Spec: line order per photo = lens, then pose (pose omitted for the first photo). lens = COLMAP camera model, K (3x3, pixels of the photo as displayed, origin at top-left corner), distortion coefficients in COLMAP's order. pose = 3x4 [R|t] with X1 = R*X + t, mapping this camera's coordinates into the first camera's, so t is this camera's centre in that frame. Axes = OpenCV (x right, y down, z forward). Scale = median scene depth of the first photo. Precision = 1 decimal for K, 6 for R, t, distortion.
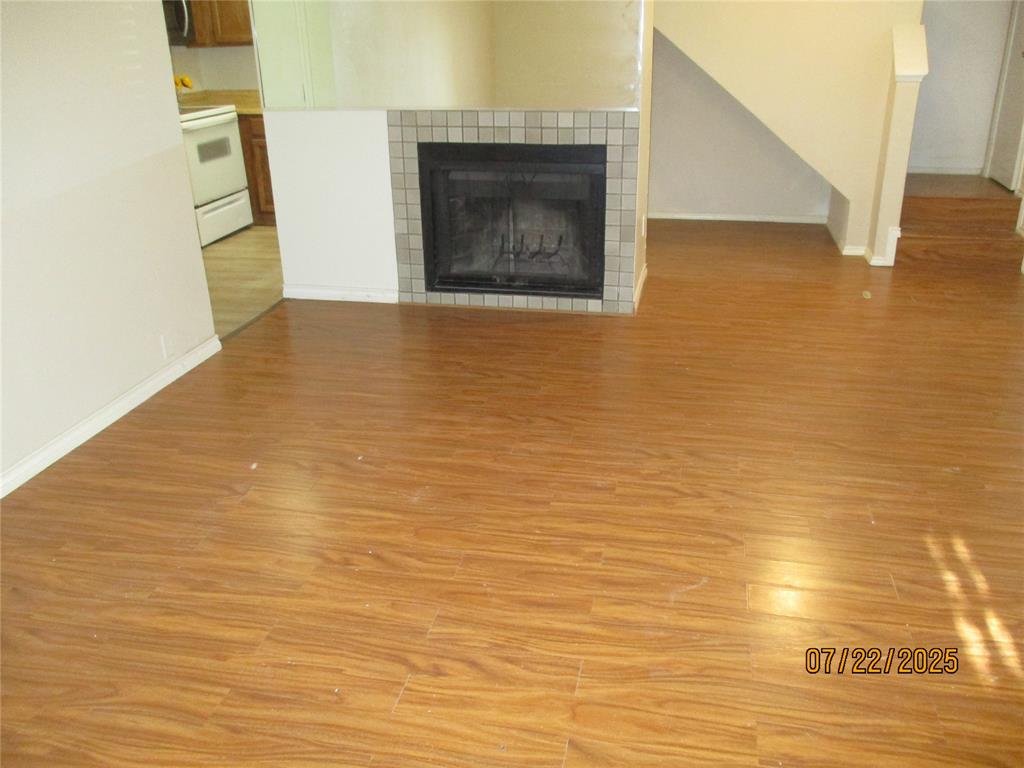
lens RADIAL K [[854.7, 0, 519.0], [0, 854.7, 381.1], [0, 0, 1]] dist [-0.020219, 0.002183]
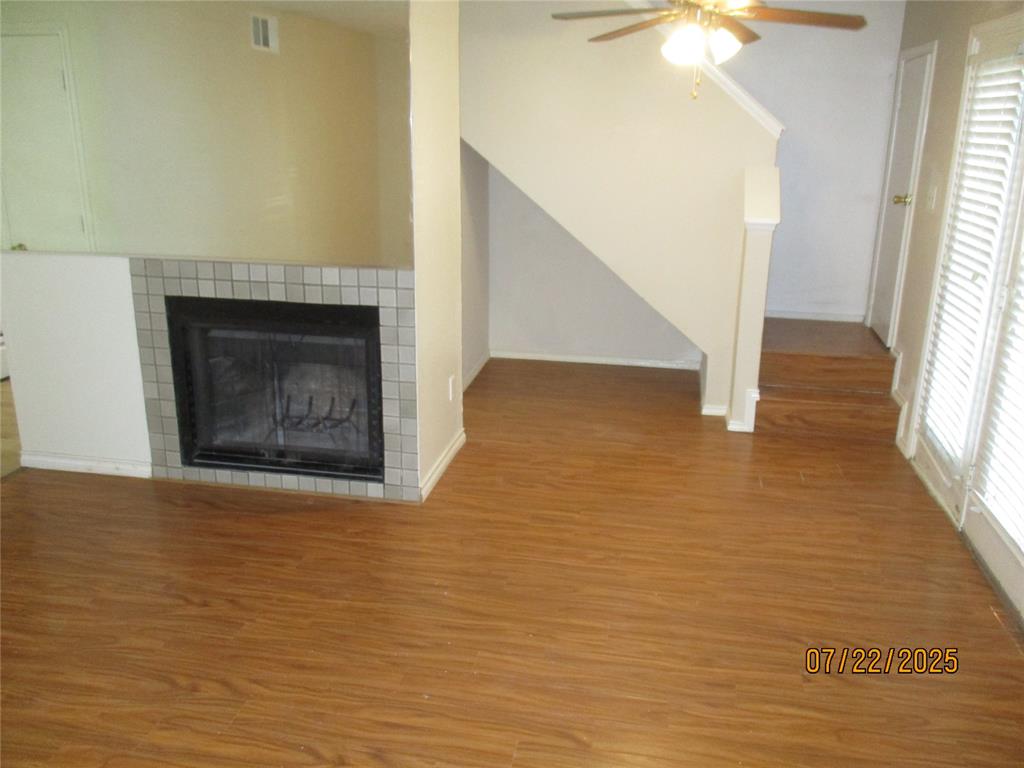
lens RADIAL K [[854.7, 0, 515.4], [0, 854.7, 390.0], [0, 0, 1]] dist [-0.020219, 0.002183]
pose [[0.999475, 0.018218, 0.026793, 0.204060], [-0.015828, 0.996097, -0.086837, -0.116861], [-0.028270, 0.086368, 0.995862, 0.155524]]
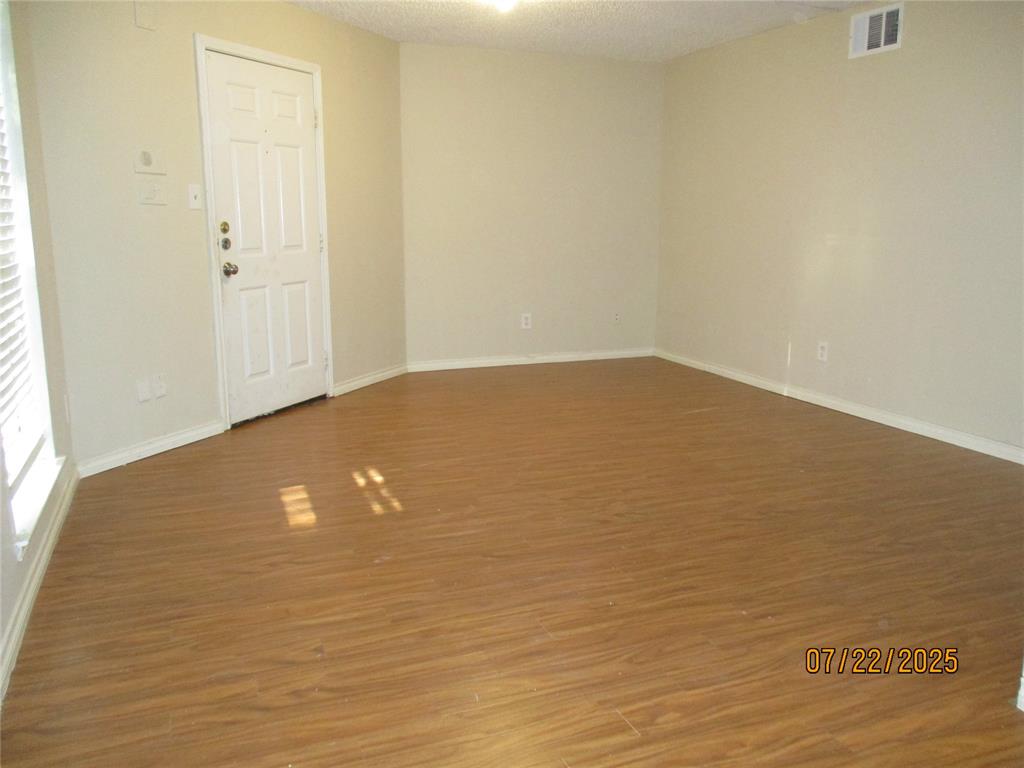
lens RADIAL K [[854.7, 0, 511.8], [0, 854.7, 382.8], [0, 0, 1]] dist [-0.020219, 0.002183]
pose [[-0.840613, 0.109663, -0.530418, 0.586896], [-0.201596, 0.845584, 0.494314, -0.394543], [0.502721, 0.522457, -0.688702, 1.092593]]
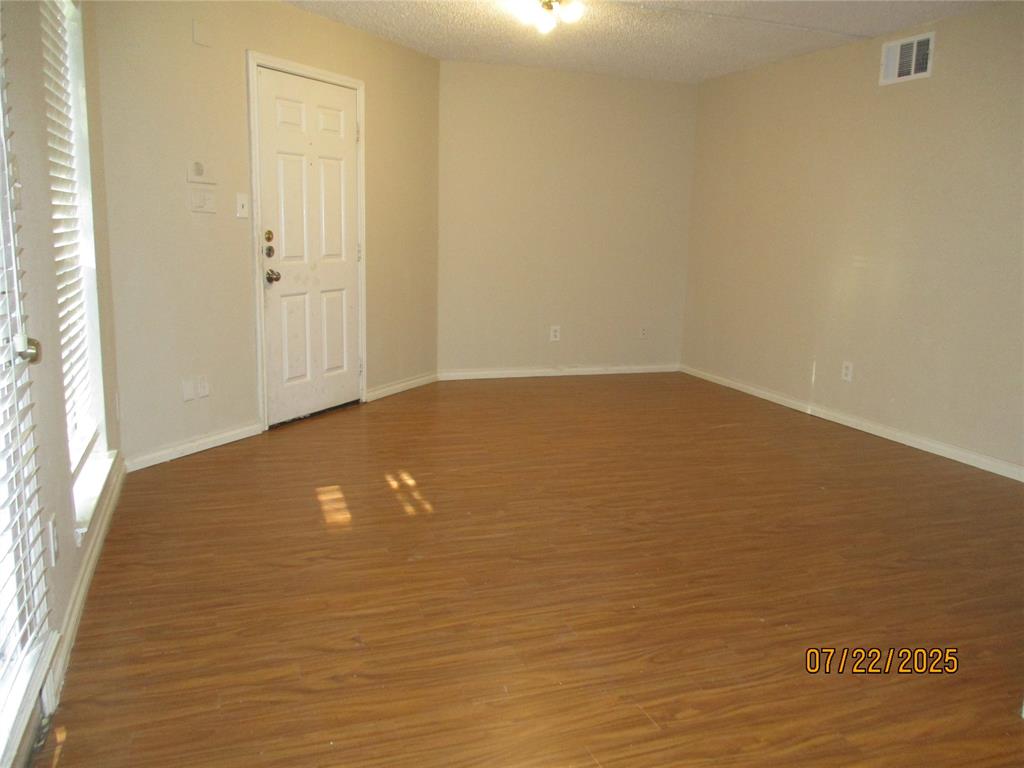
lens RADIAL K [[854.7, 0, 510.6], [0, 854.7, 384.4], [0, 0, 1]] dist [-0.020219, 0.002183]
pose [[-0.857921, 0.079418, -0.507606, 0.609176], [-0.212244, 0.844957, 0.490917, -0.406709], [0.467893, 0.528905, -0.708051, 1.109921]]
